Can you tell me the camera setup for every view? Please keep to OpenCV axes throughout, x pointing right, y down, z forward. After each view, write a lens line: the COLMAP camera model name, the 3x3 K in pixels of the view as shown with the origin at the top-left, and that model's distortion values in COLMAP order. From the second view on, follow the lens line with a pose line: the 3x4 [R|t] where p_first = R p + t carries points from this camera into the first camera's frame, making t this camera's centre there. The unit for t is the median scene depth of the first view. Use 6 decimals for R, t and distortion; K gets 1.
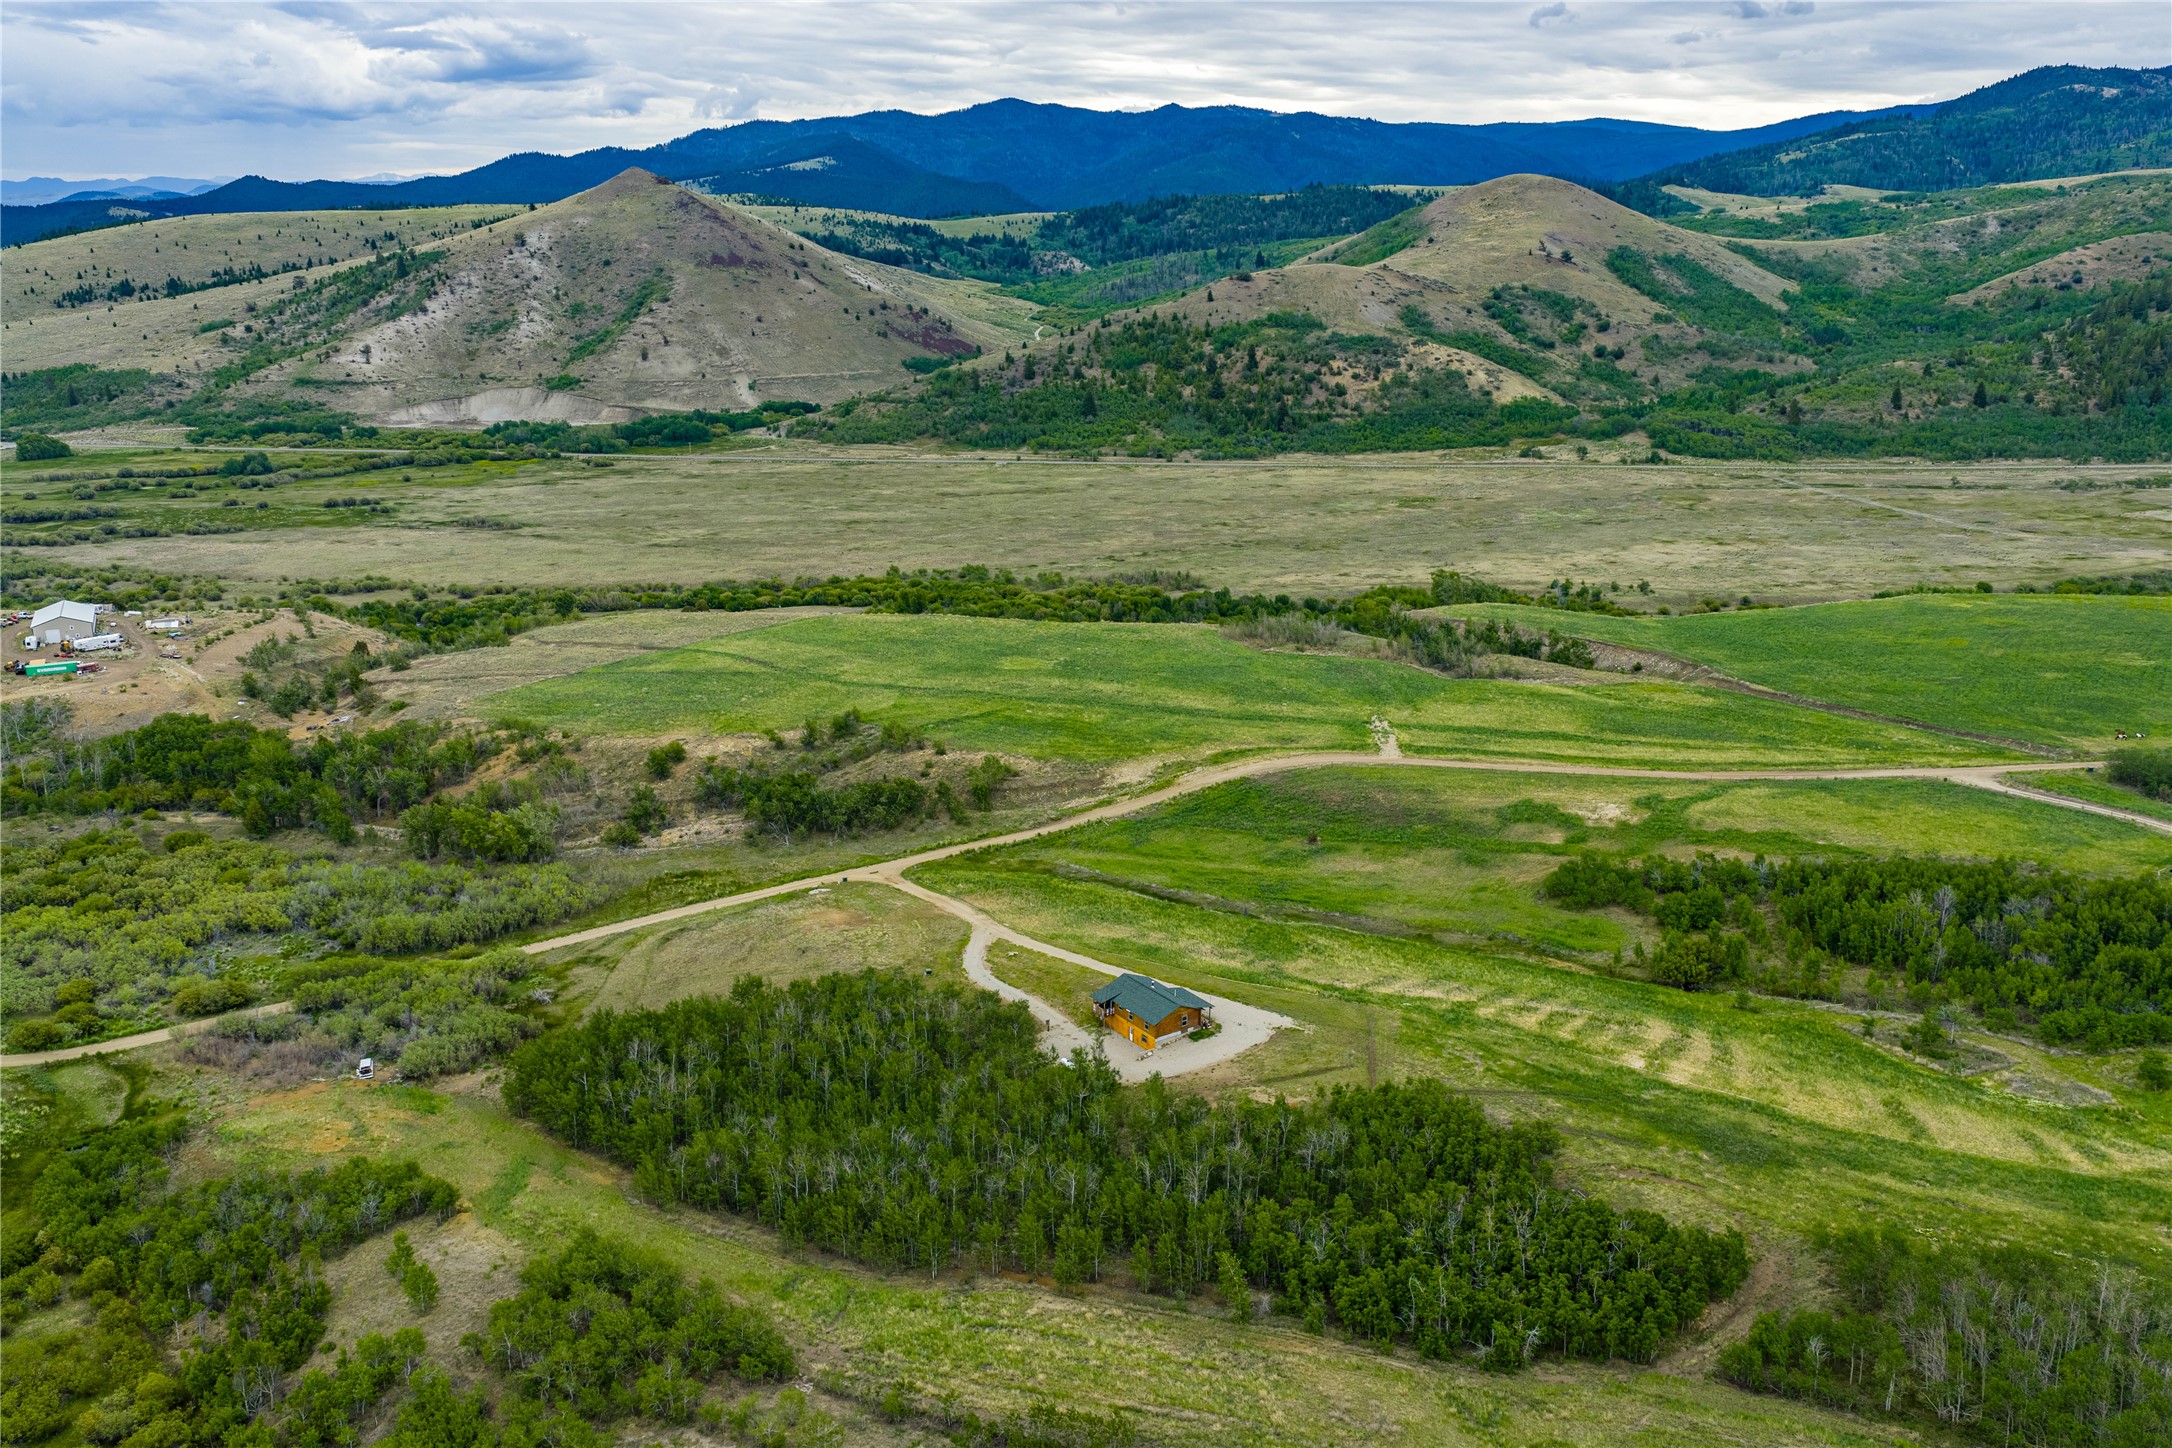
lens RADIAL K [[1781.1, 0, 1092.4], [0, 1781.1, 734.0], [0, 0, 1]] dist [0.010829, -0.017973]
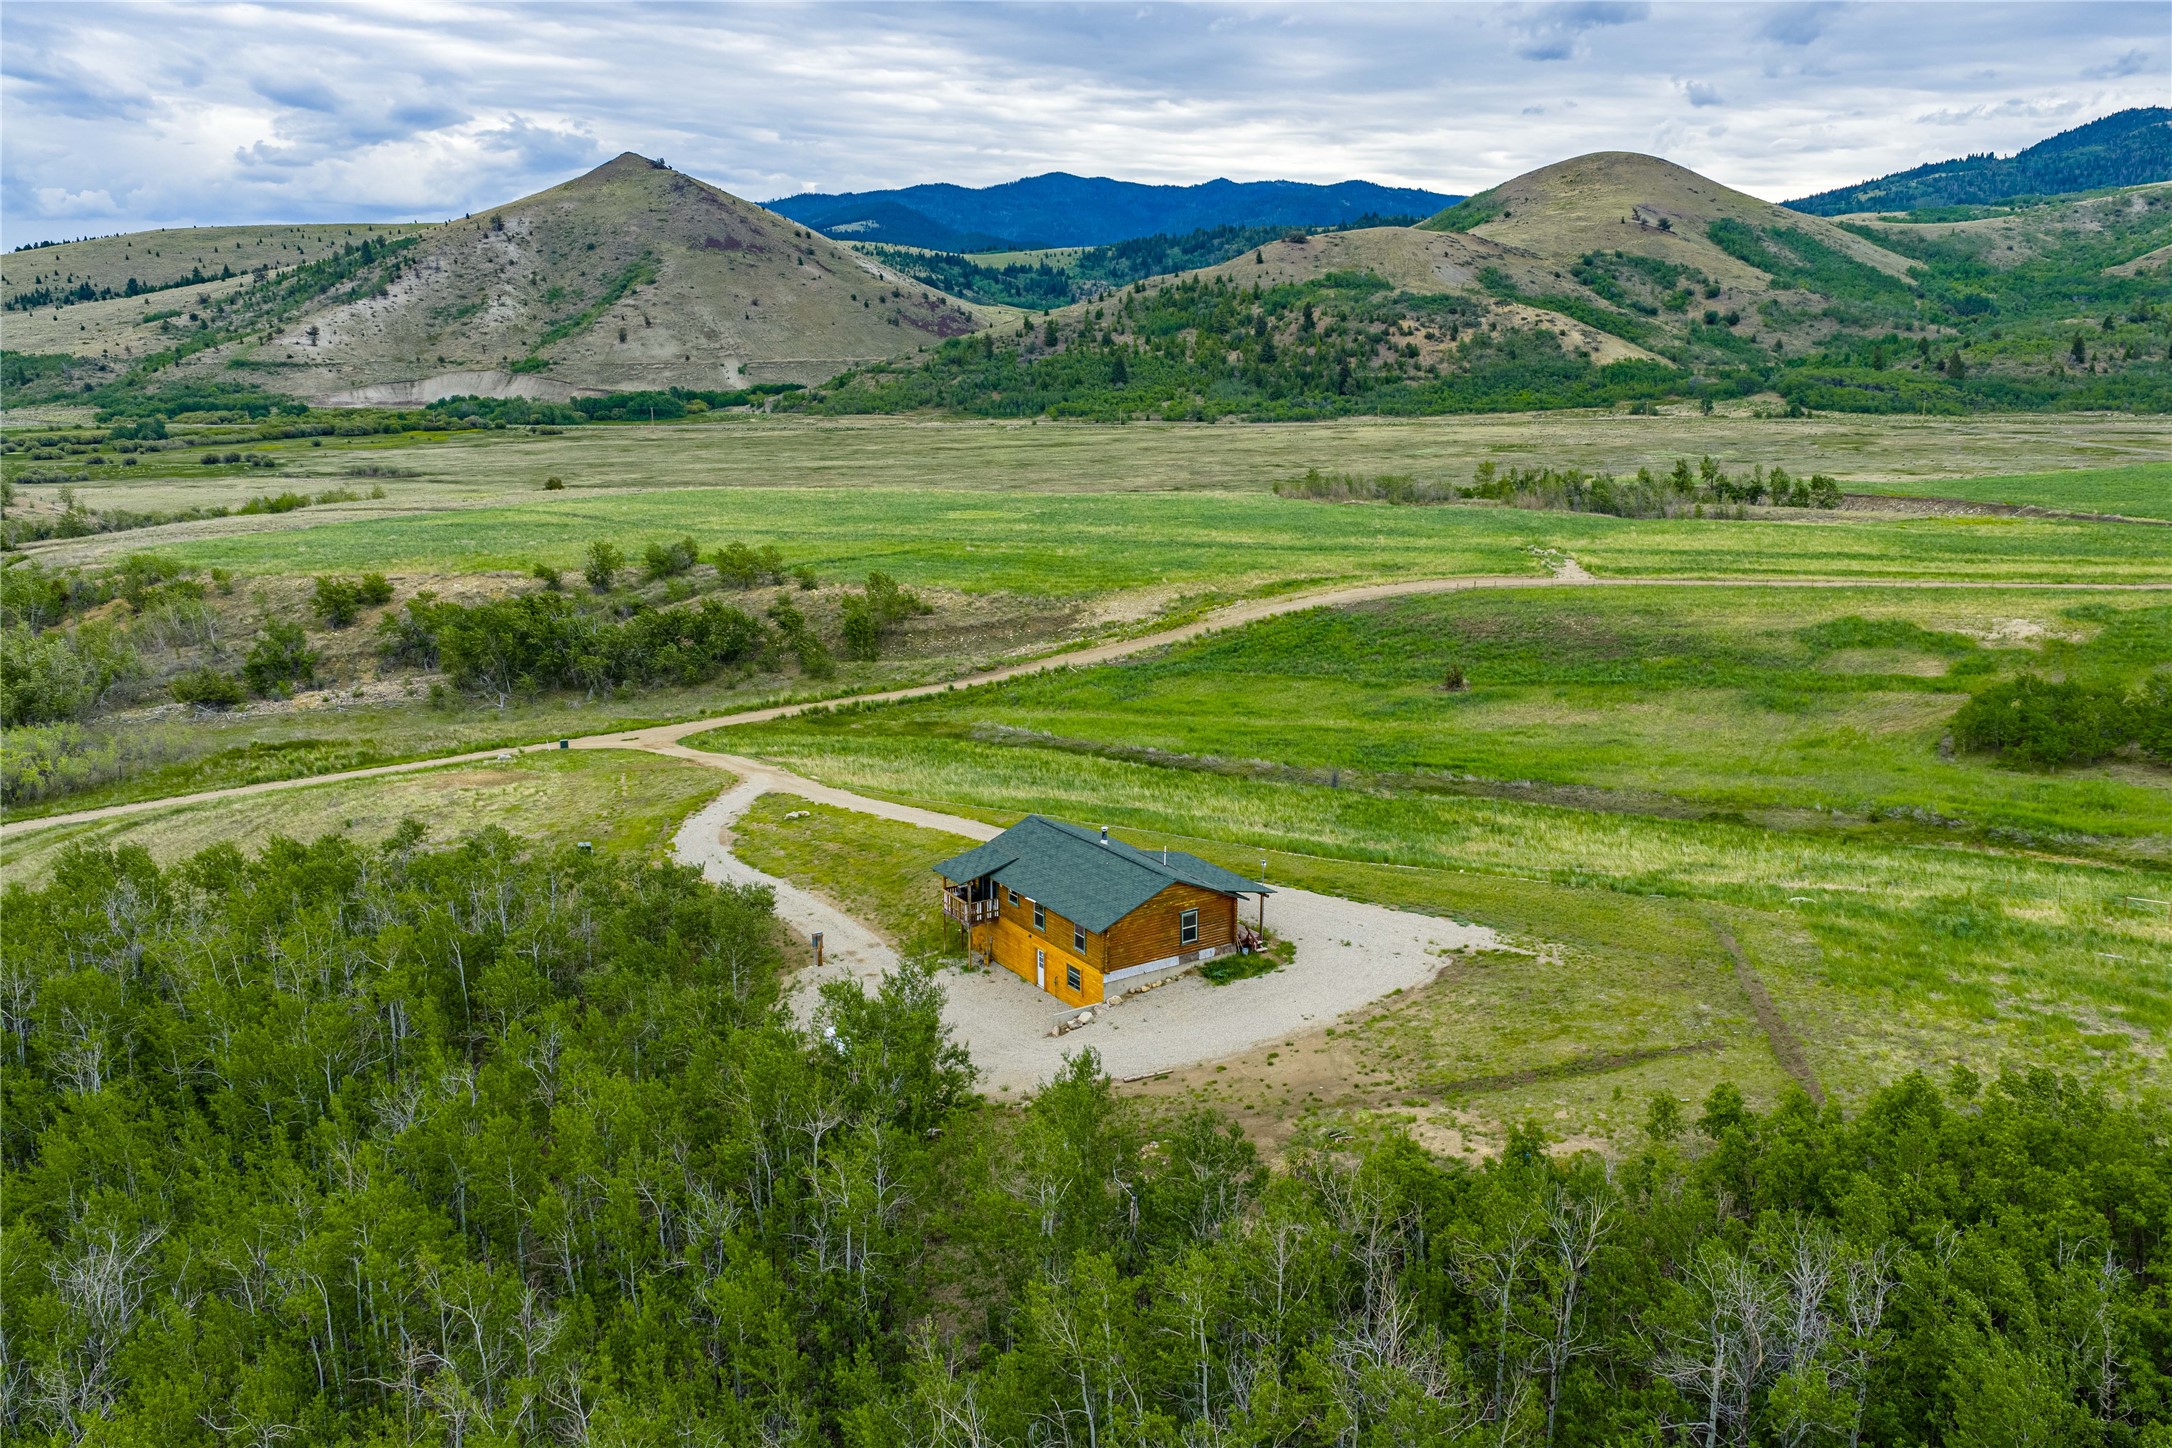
lens RADIAL K [[1781.1, 0, 1092.4], [0, 1781.1, 734.0], [0, 0, 1]] dist [0.010829, -0.017973]
pose [[0.999608, 0.001143, -0.027972, 0.009469], [-0.002473, 0.998866, -0.047547, 0.031147], [0.027886, 0.047597, 0.998477, 0.144604]]
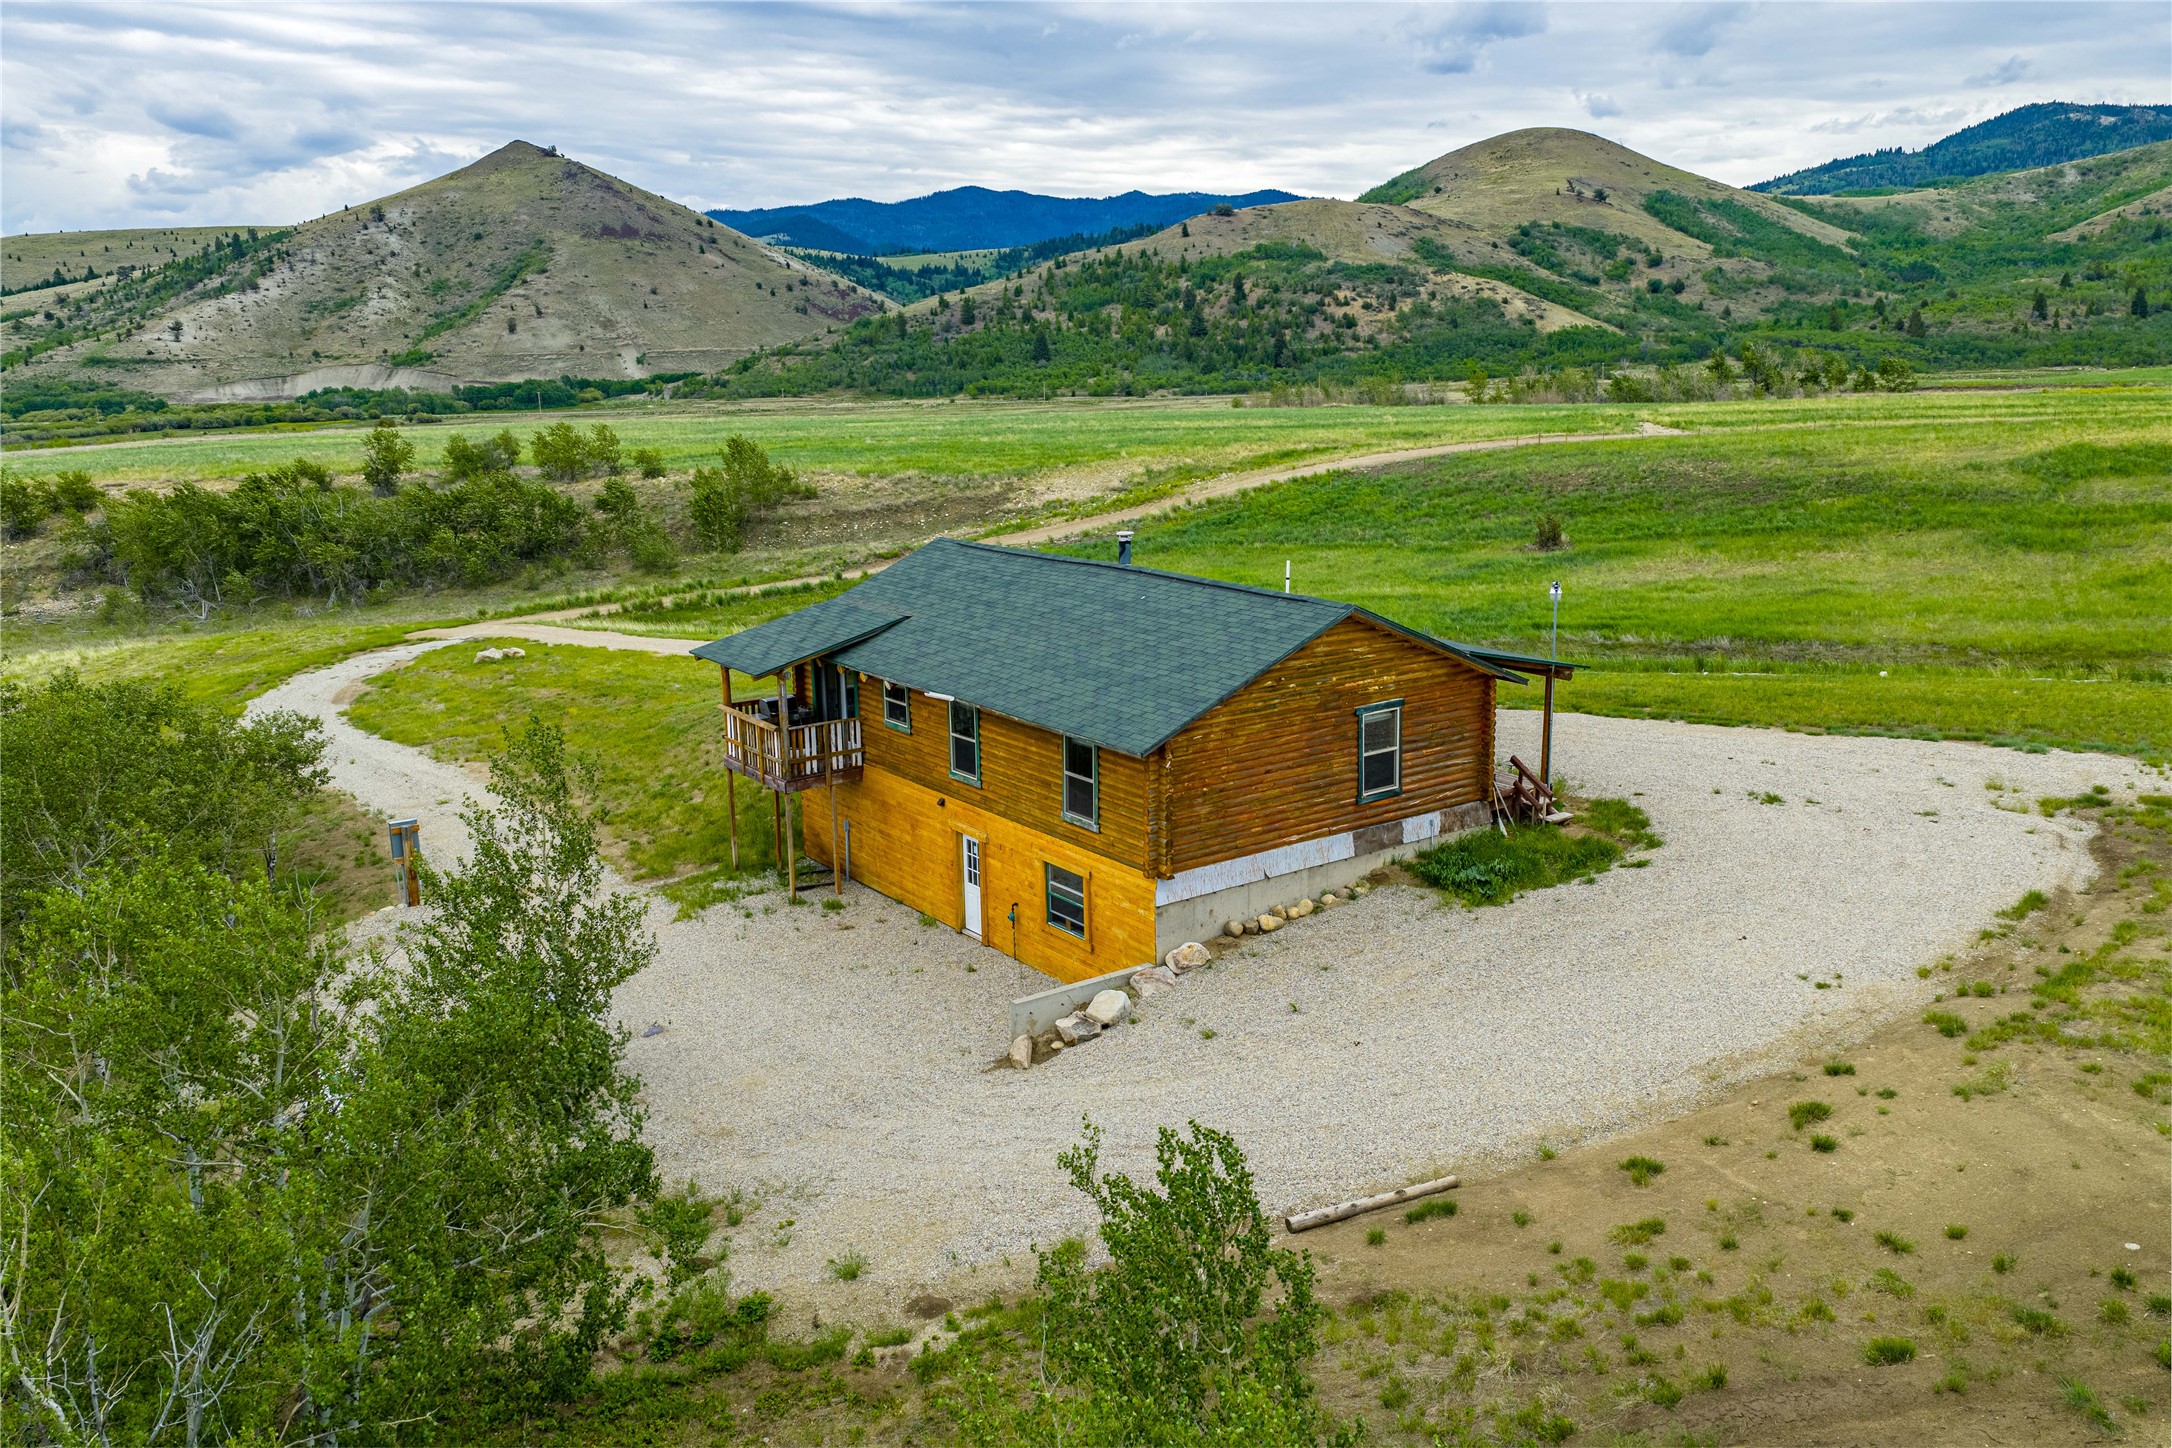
lens RADIAL K [[1781.1, 0, 1092.4], [0, 1781.1, 734.0], [0, 0, 1]] dist [0.010829, -0.017973]
pose [[0.999627, -0.023960, 0.013143, 0.006620], [0.024670, 0.998083, -0.056768, 0.037079], [-0.011757, 0.057071, 0.998301, 0.194770]]
